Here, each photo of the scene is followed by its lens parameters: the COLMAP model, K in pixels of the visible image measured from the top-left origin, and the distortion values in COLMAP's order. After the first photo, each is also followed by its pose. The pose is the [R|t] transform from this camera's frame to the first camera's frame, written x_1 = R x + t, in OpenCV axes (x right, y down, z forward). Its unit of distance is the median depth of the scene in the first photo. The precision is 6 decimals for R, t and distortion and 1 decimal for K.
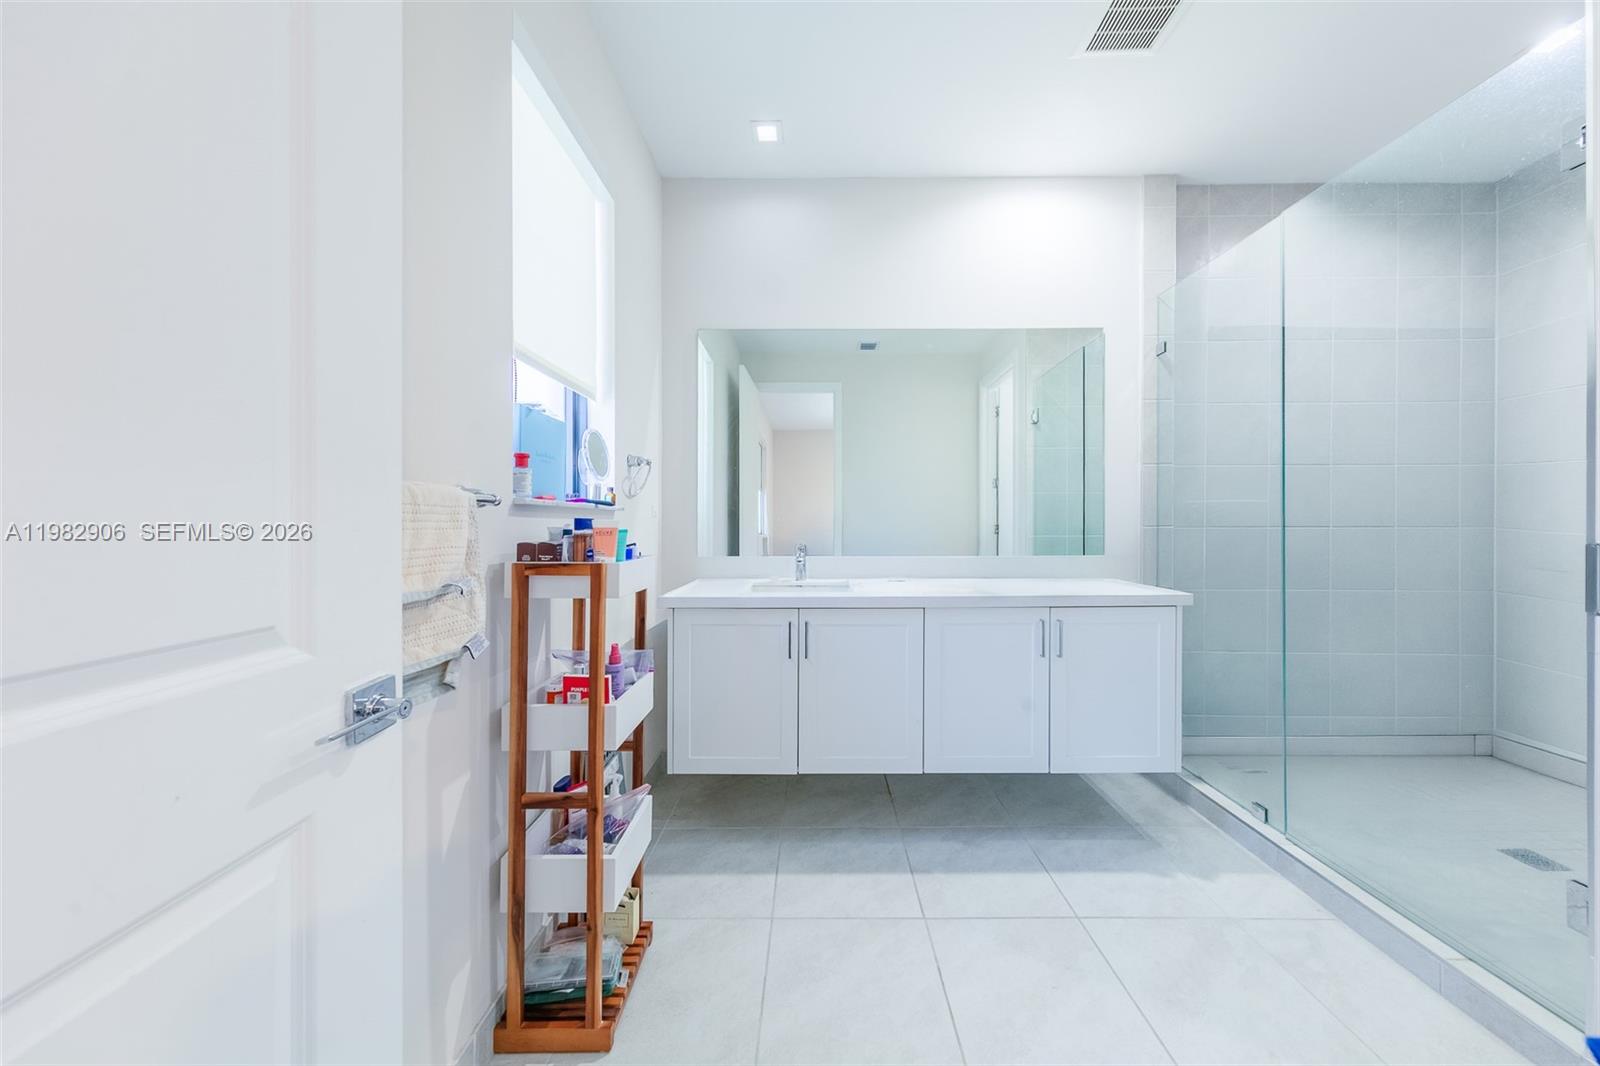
lens RADIAL K [[524.0, 0, 804.4], [0, 524.0, 528.0], [0, 0, 1]] dist [0.005542, -0.000537]
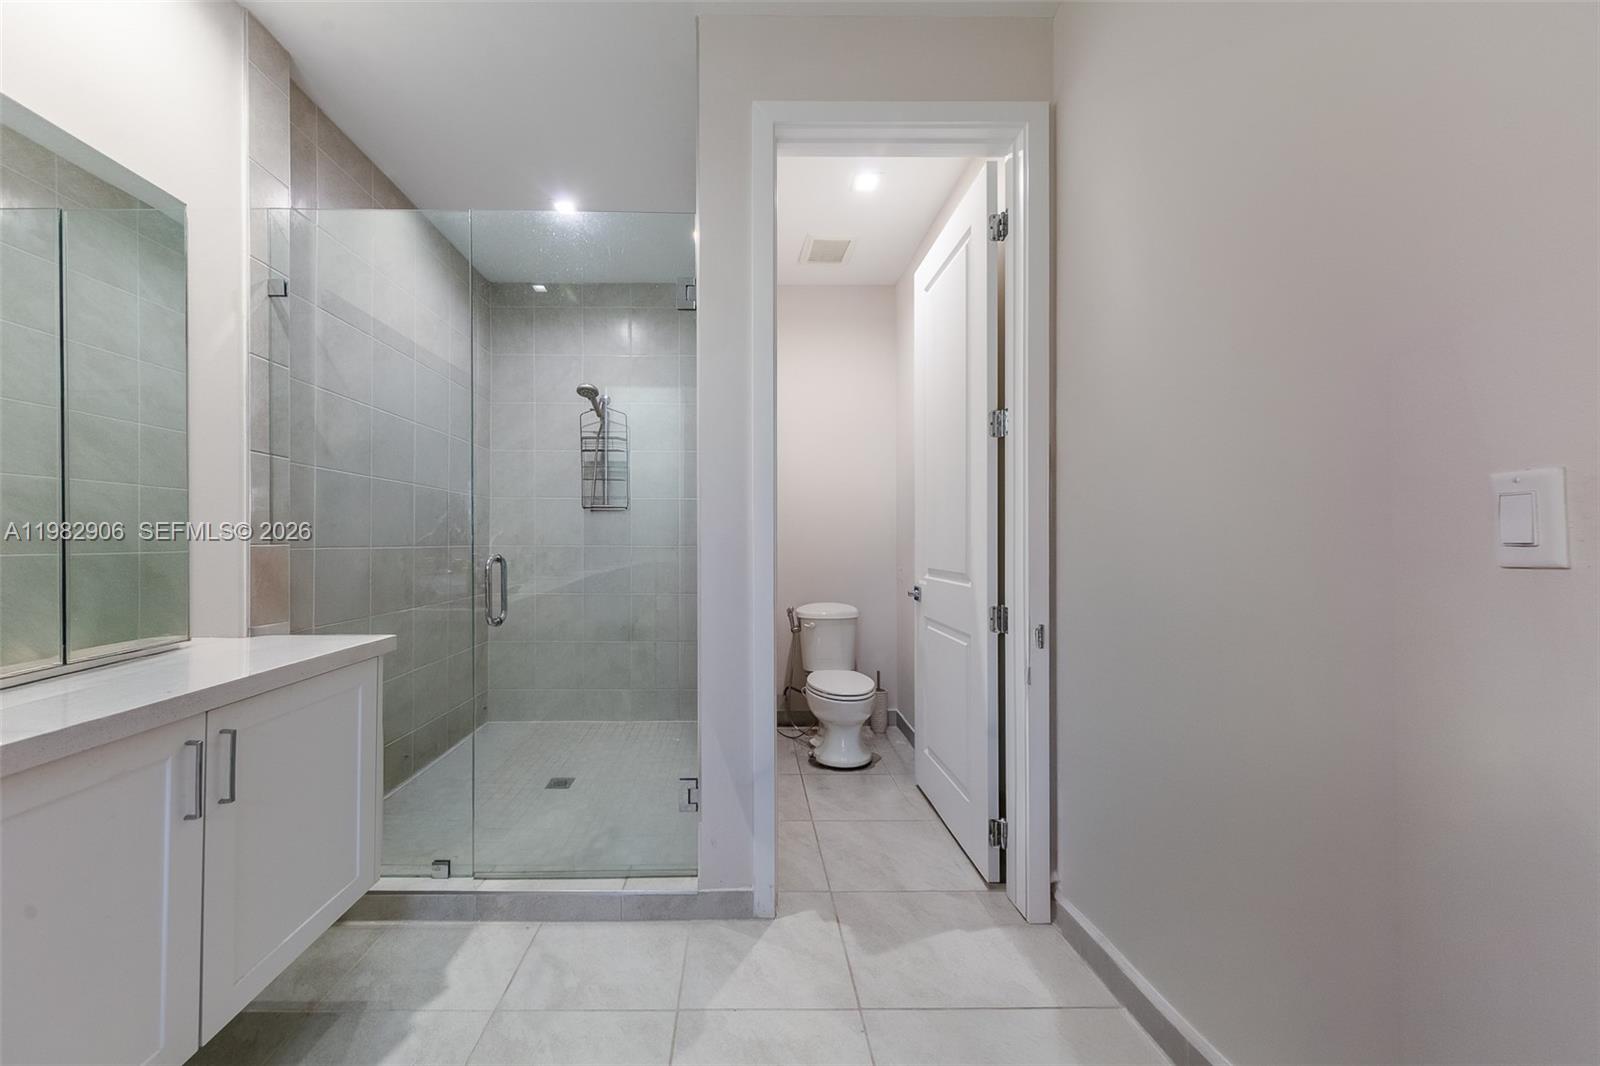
lens RADIAL K [[524.0, 0, 797.7], [0, 524.0, 548.0], [0, 0, 1]] dist [0.005542, -0.000537]
pose [[-0.024575, 0.001354, 0.999697, -0.037186], [0.001320, 0.999998, -0.001321, 0.000846], [-0.999697, 0.001287, -0.024577, 0.431712]]
